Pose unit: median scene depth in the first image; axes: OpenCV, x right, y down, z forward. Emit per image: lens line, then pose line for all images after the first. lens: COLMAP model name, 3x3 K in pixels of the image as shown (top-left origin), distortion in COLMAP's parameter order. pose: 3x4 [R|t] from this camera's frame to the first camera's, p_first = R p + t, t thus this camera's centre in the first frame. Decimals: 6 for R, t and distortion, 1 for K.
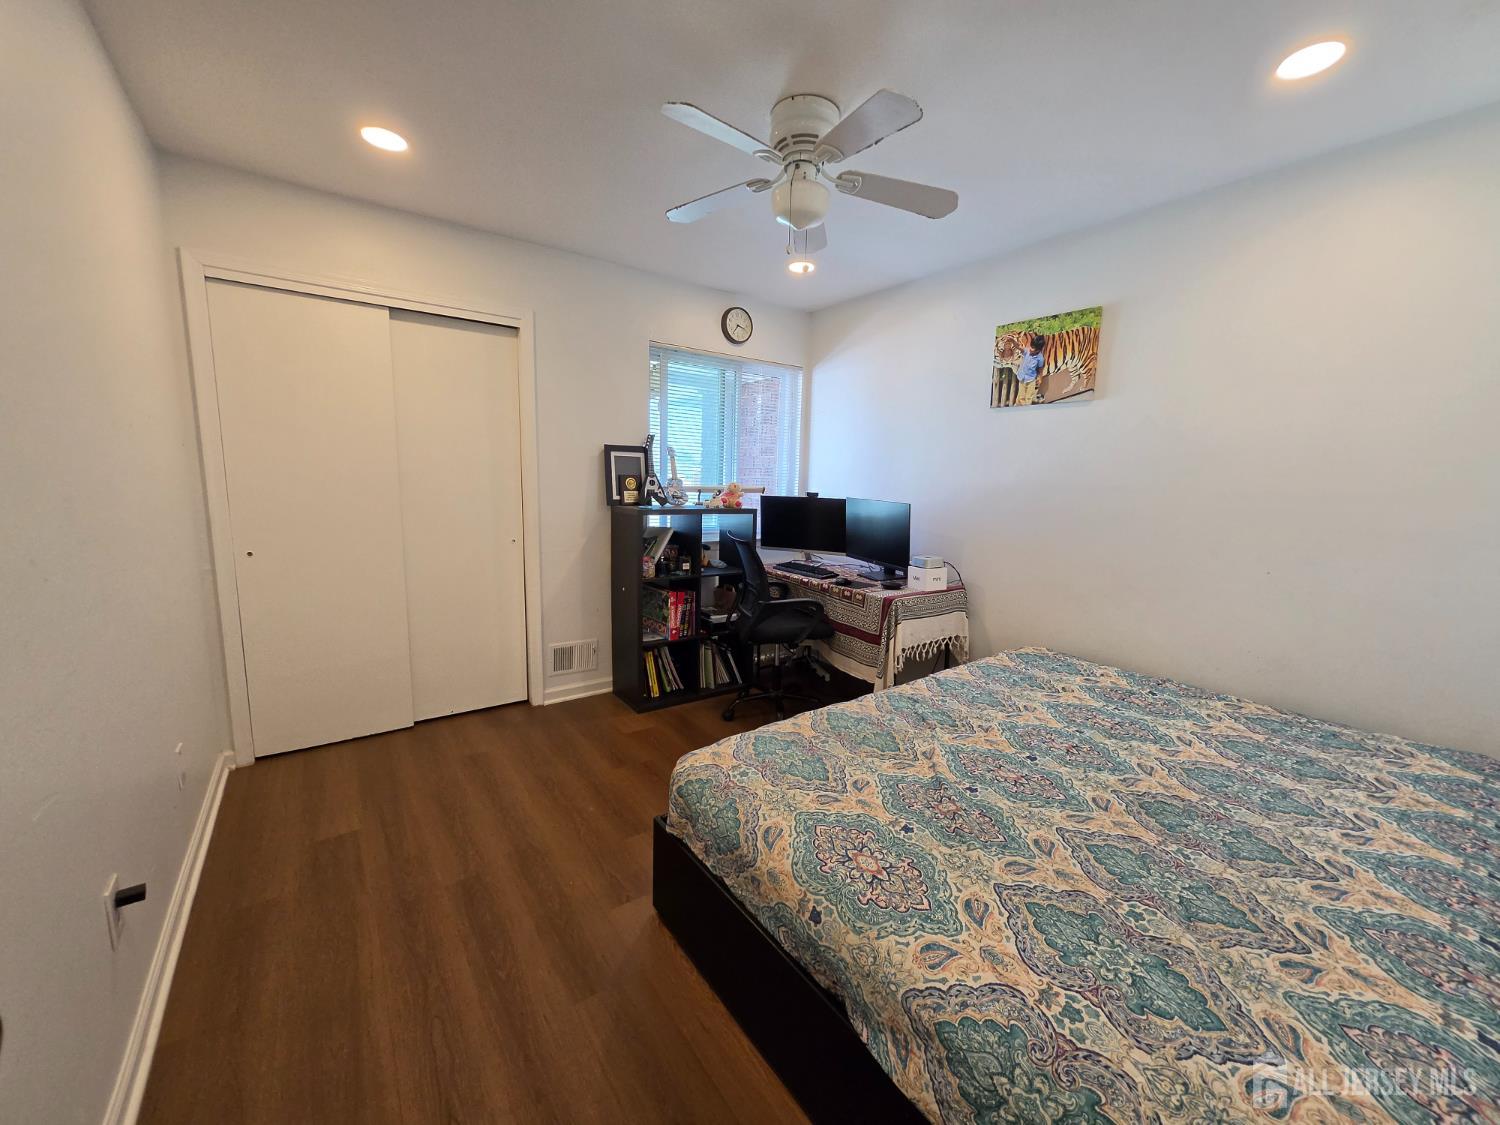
lens RADIAL K [[587.6, 0, 760.3], [0, 587.6, 562.1], [0, 0, 1]] dist [0.001085, -0.000108]
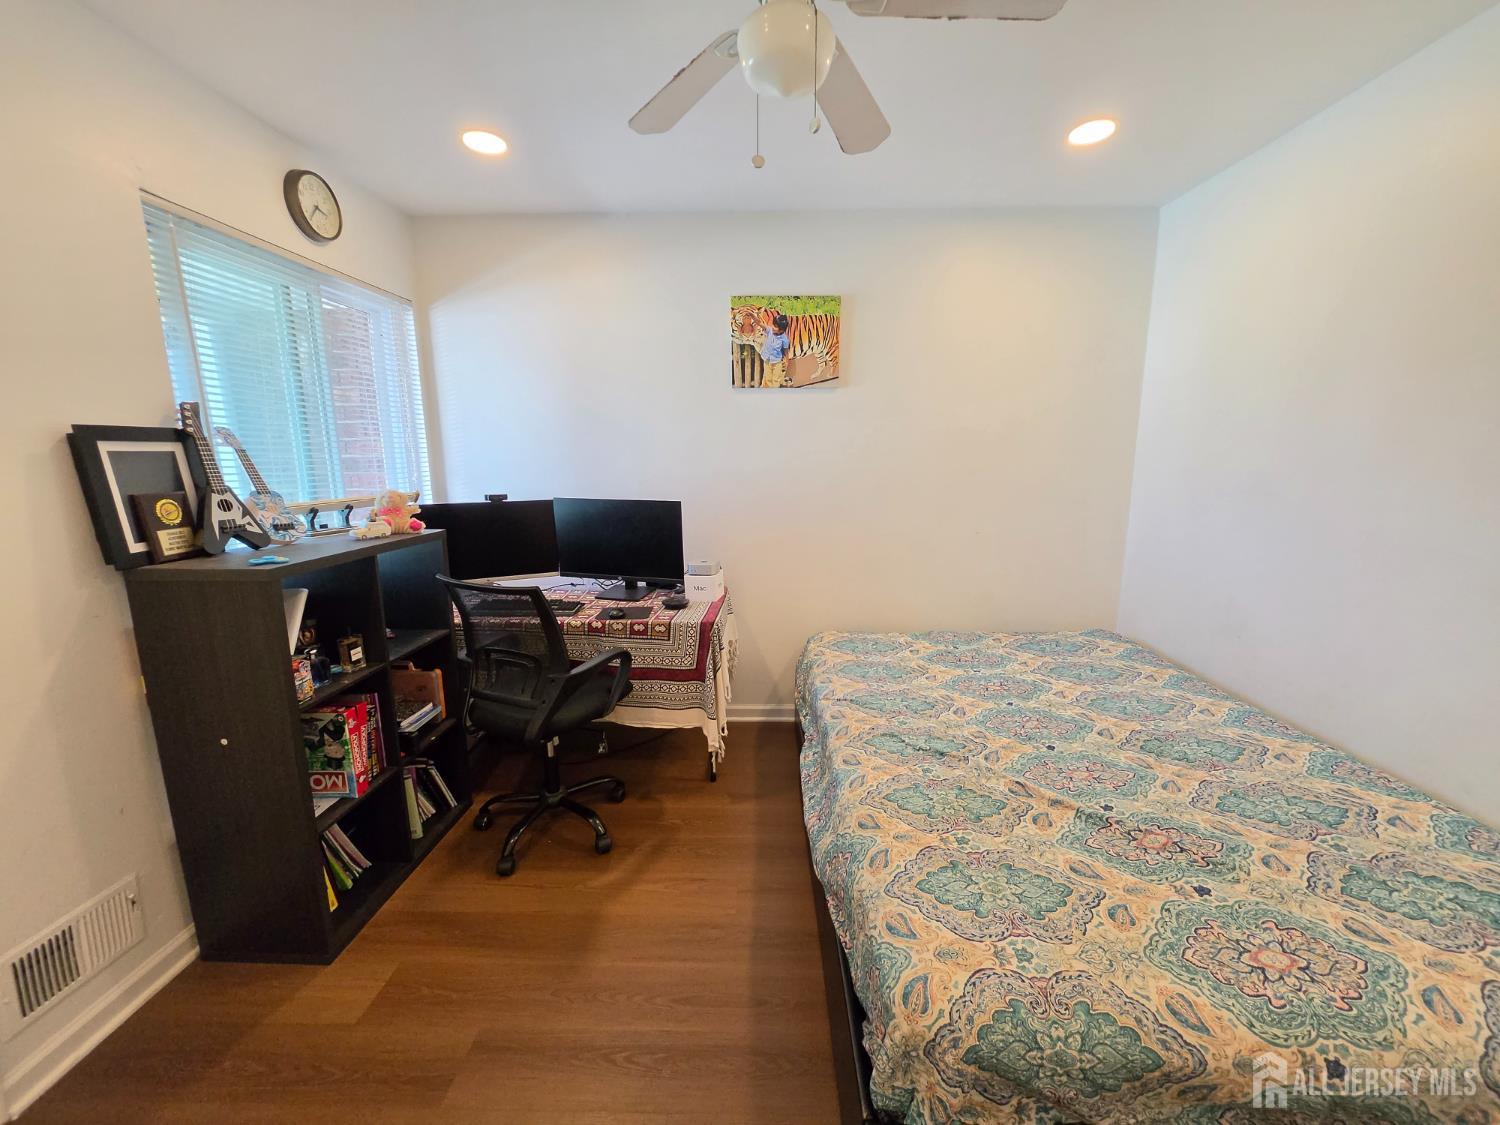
lens RADIAL K [[587.6, 0, 760.3], [0, 587.6, 562.1], [0, 0, 1]] dist [0.001085, -0.000108]
pose [[0.616849, -0.174236, 0.767554, -0.335161], [0.133630, 0.984216, 0.116025, -0.100227], [-0.775654, 0.030998, 0.630396, 0.416871]]
